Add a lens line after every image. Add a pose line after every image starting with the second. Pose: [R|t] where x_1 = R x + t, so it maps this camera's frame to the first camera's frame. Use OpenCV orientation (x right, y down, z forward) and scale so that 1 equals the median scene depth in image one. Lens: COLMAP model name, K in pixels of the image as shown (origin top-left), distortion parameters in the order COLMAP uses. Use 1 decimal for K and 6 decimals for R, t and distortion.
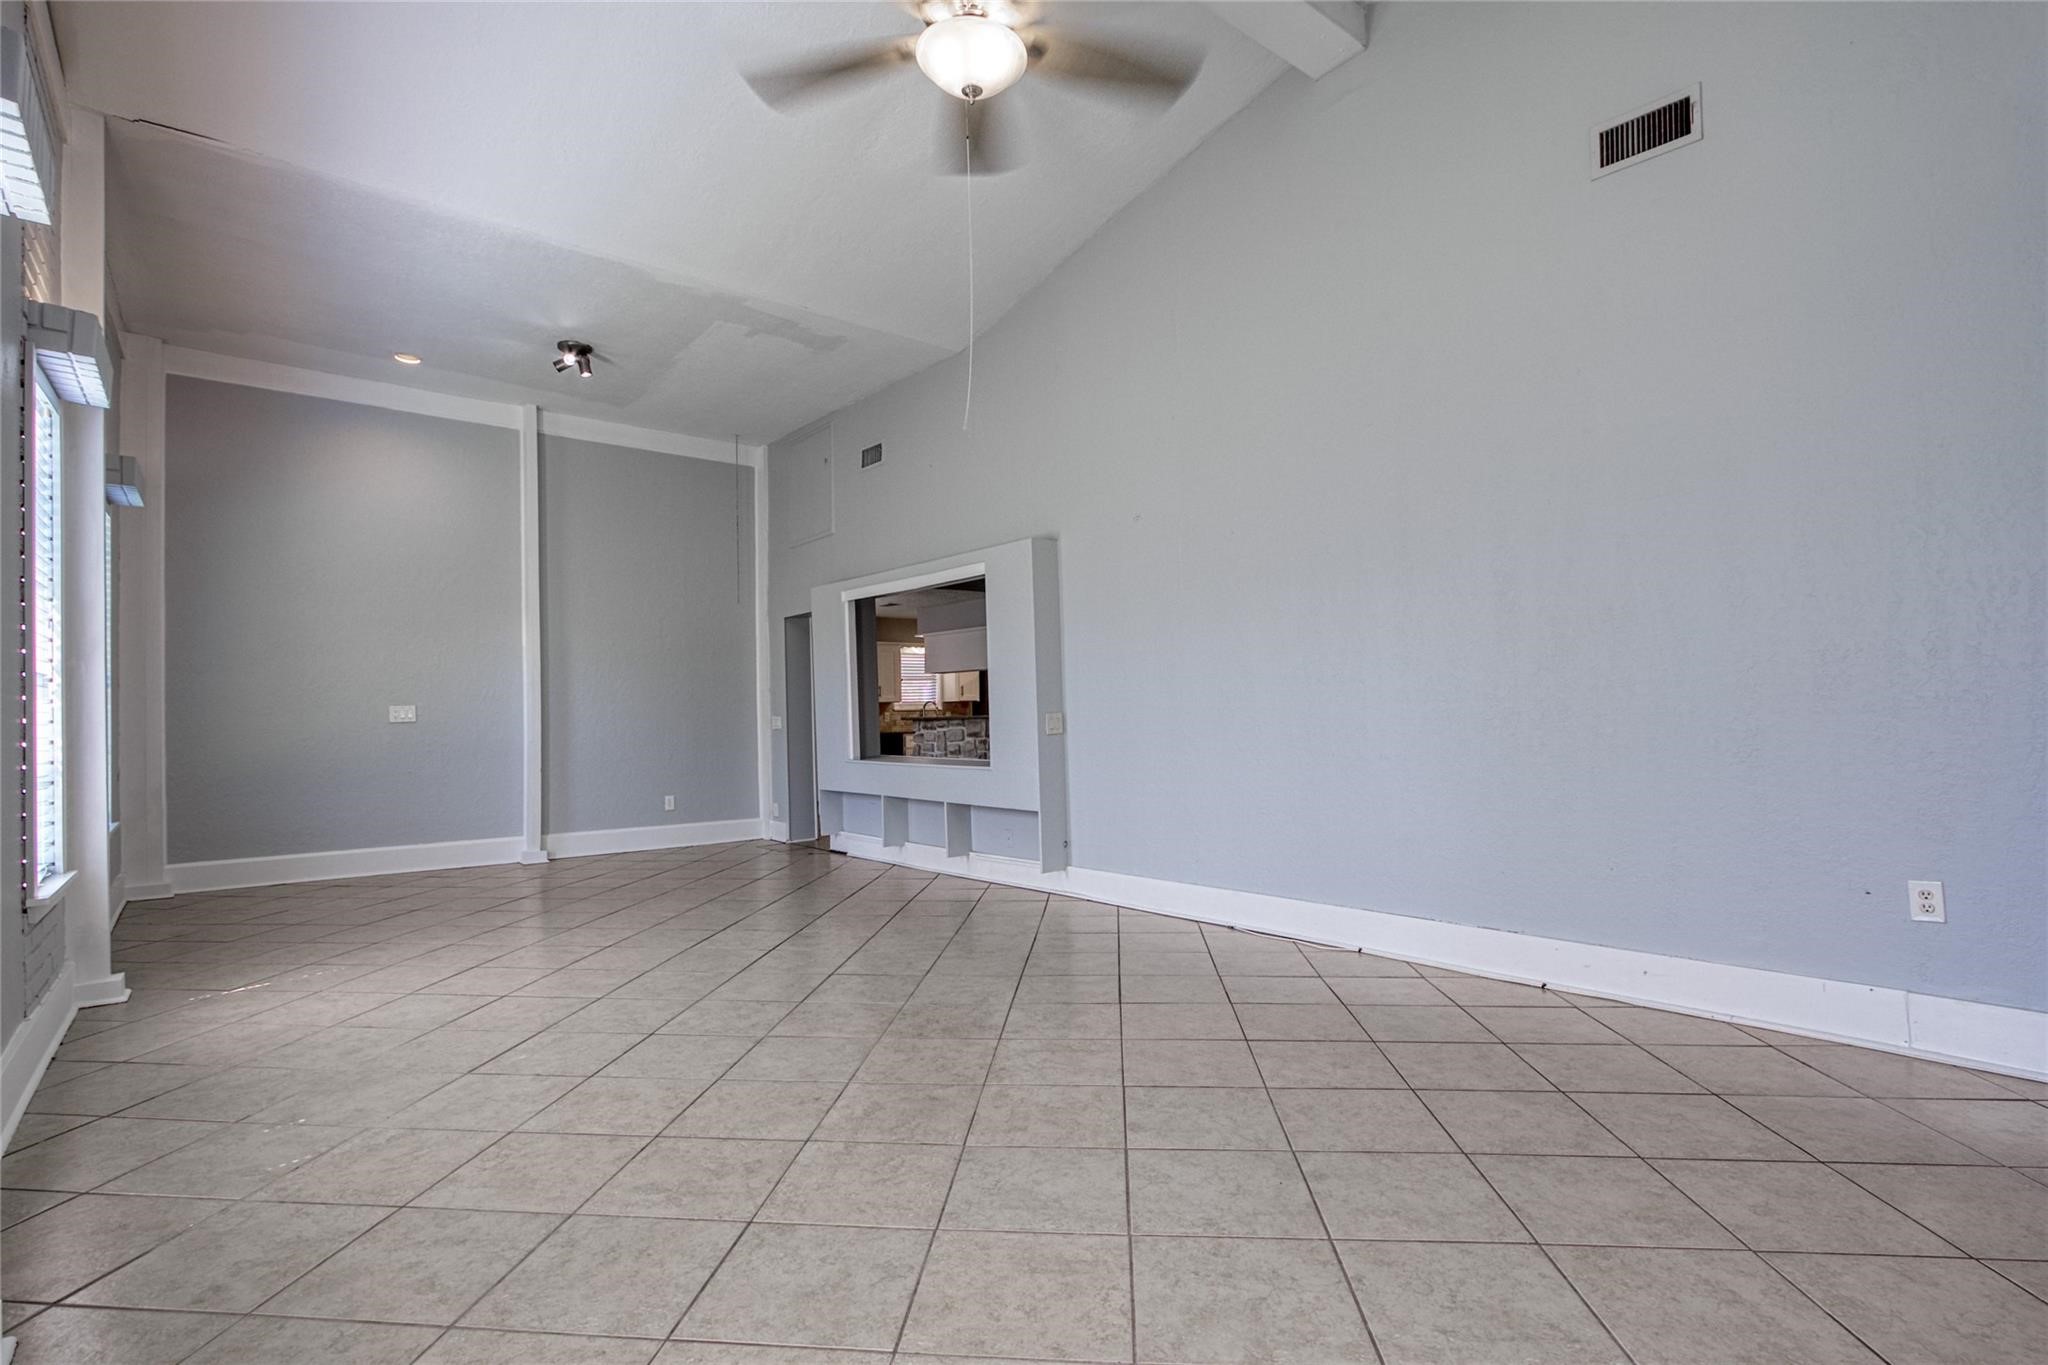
lens RADIAL K [[1004.1, 0, 1024.0], [0, 1004.1, 682.5], [0, 0, 1]] dist [-0.012212, 0.000654]
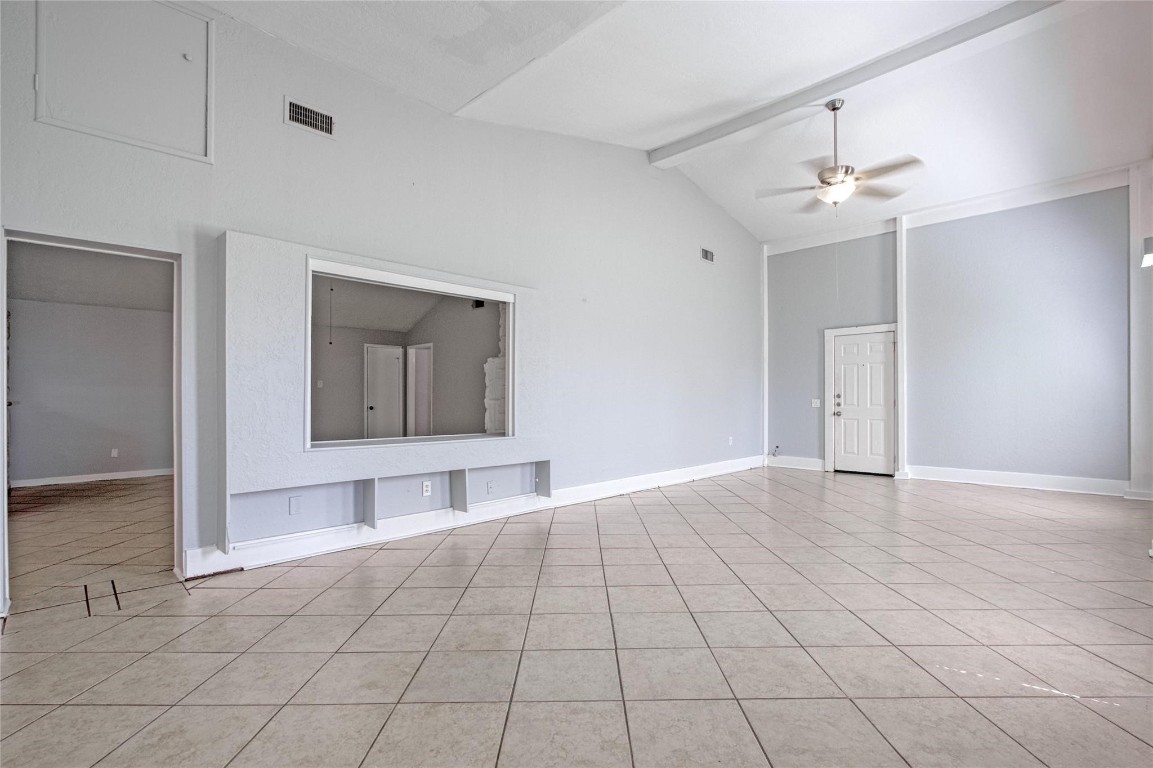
lens RADIAL K [[537.0, 0, 576.5], [0, 537.0, 400.6], [0, 0, 1]] dist [-0.011323, 0.000302]
pose [[-0.094915, 0.021892, 0.995245, -0.754366], [-0.022544, 0.999454, -0.024135, 0.045574], [-0.995230, -0.024728, -0.094370, 0.913212]]
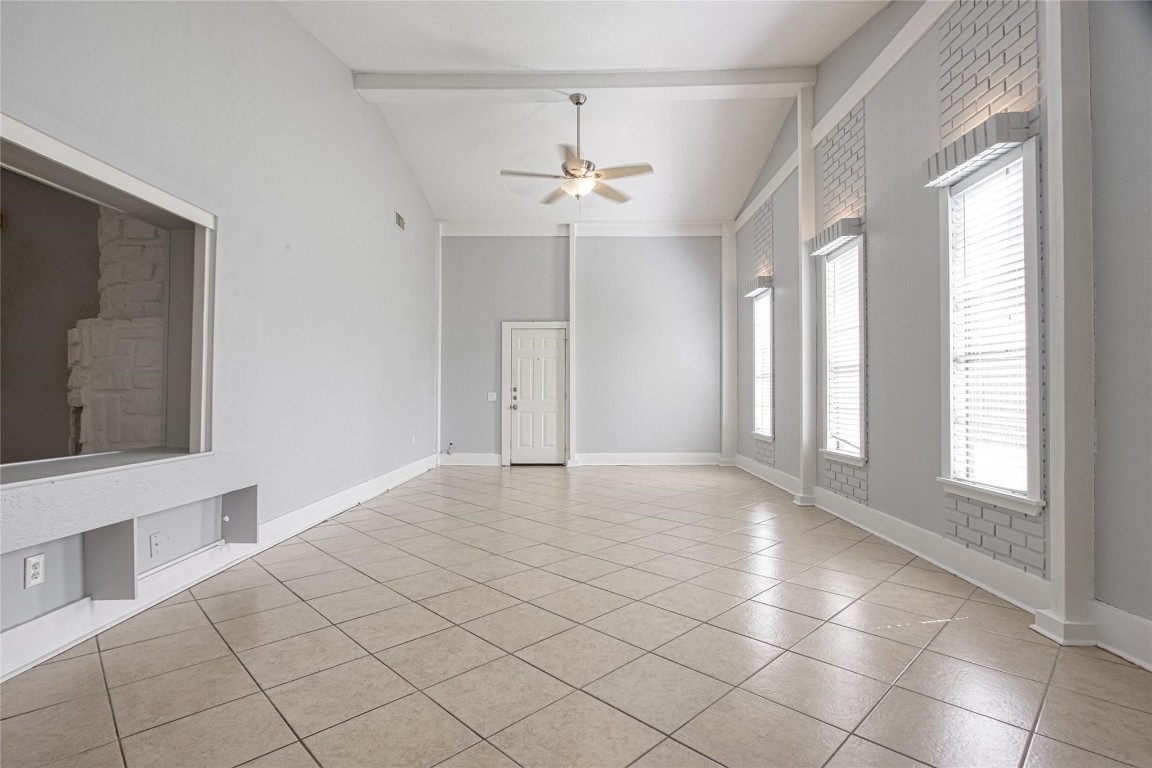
lens RADIAL K [[564.8, 0, 576.0], [0, 564.8, 384.0], [0, 0, 1]] dist [-0.012212, 0.000654]
pose [[-0.770265, 0.034402, 0.636795, -0.544533], [0.001285, 0.998626, -0.052395, 0.047817], [-0.637723, -0.039540, -0.769251, 1.087937]]
